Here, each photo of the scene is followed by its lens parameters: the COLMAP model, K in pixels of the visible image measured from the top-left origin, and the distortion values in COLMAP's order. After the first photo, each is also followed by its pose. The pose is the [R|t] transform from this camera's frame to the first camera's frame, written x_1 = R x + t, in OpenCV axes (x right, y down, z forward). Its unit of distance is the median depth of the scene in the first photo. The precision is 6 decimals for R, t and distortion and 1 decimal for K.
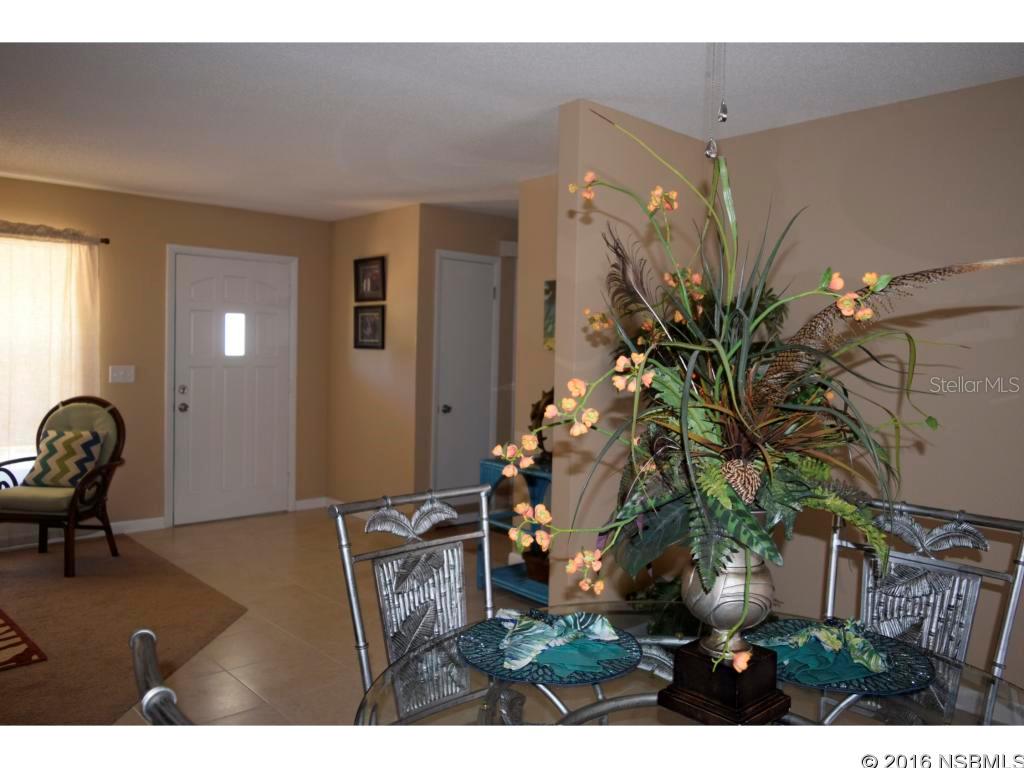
lens RADIAL K [[799.3, 0, 511.2], [0, 799.3, 382.6], [0, 0, 1]] dist [-0.006432, -0.000855]
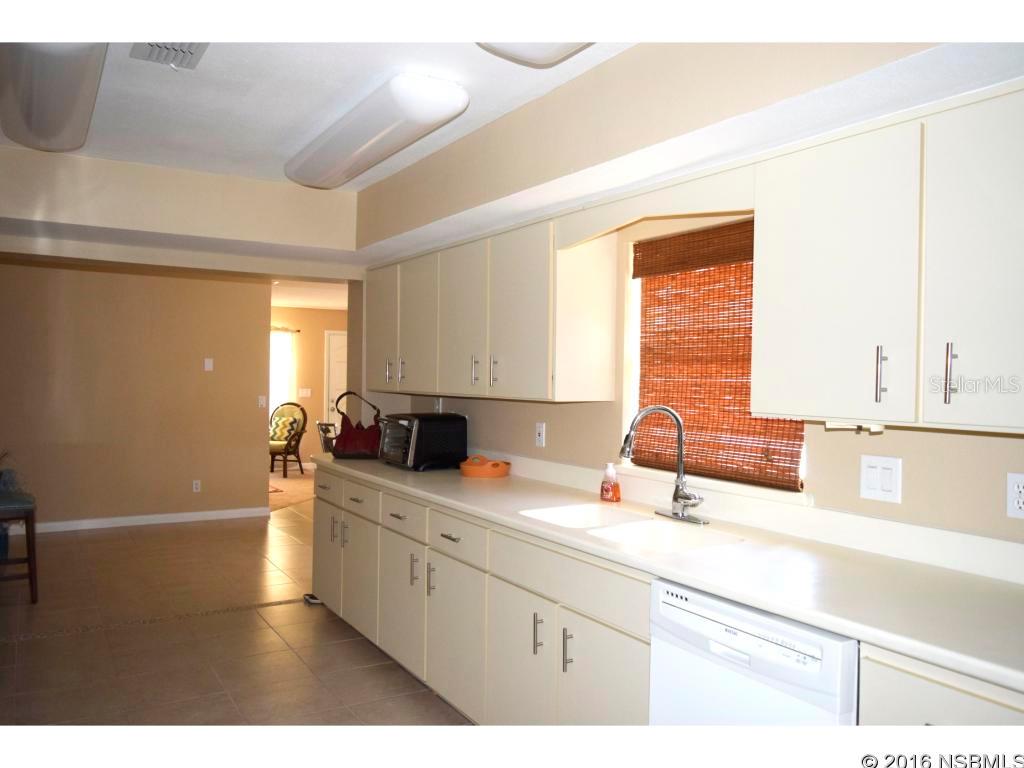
lens RADIAL K [[799.3, 0, 515.8], [0, 799.3, 383.3], [0, 0, 1]] dist [-0.006432, -0.000855]
pose [[0.981444, -0.010884, -0.191440, 0.538625], [0.007102, 0.999766, -0.020429, 0.014943], [0.191618, 0.018691, 0.981292, -1.125068]]
